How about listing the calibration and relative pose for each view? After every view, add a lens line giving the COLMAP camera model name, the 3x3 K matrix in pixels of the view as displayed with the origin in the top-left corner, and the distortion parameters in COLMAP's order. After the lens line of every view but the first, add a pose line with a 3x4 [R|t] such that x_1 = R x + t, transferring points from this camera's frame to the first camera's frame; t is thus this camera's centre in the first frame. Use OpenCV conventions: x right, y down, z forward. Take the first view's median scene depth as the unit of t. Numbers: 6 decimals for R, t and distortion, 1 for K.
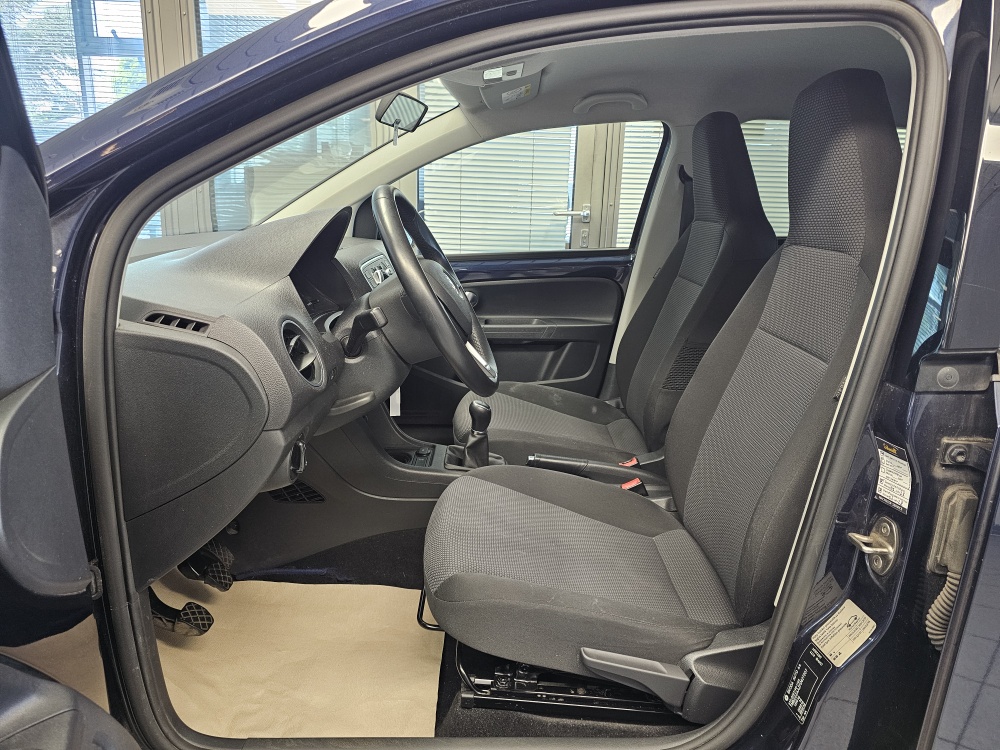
lens RADIAL K [[673.7, 0, 506.6], [0, 673.7, 380.4], [0, 0, 1]] dist [0.047834, -0.057421]
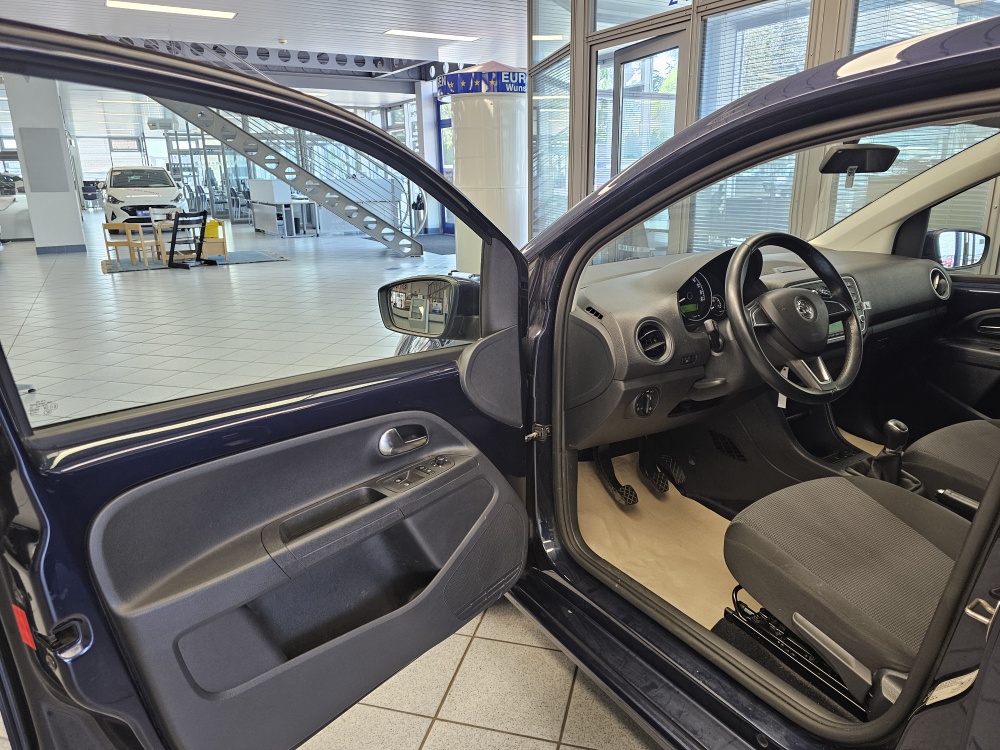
lens RADIAL K [[673.7, 0, 511.8], [0, 673.7, 376.6], [0, 0, 1]] dist [0.047834, -0.057421]
pose [[0.538624, 0.216377, -0.814288, 0.743472], [-0.194420, 0.972298, 0.129762, -0.088095], [0.819808, 0.088421, 0.565771, -0.175374]]
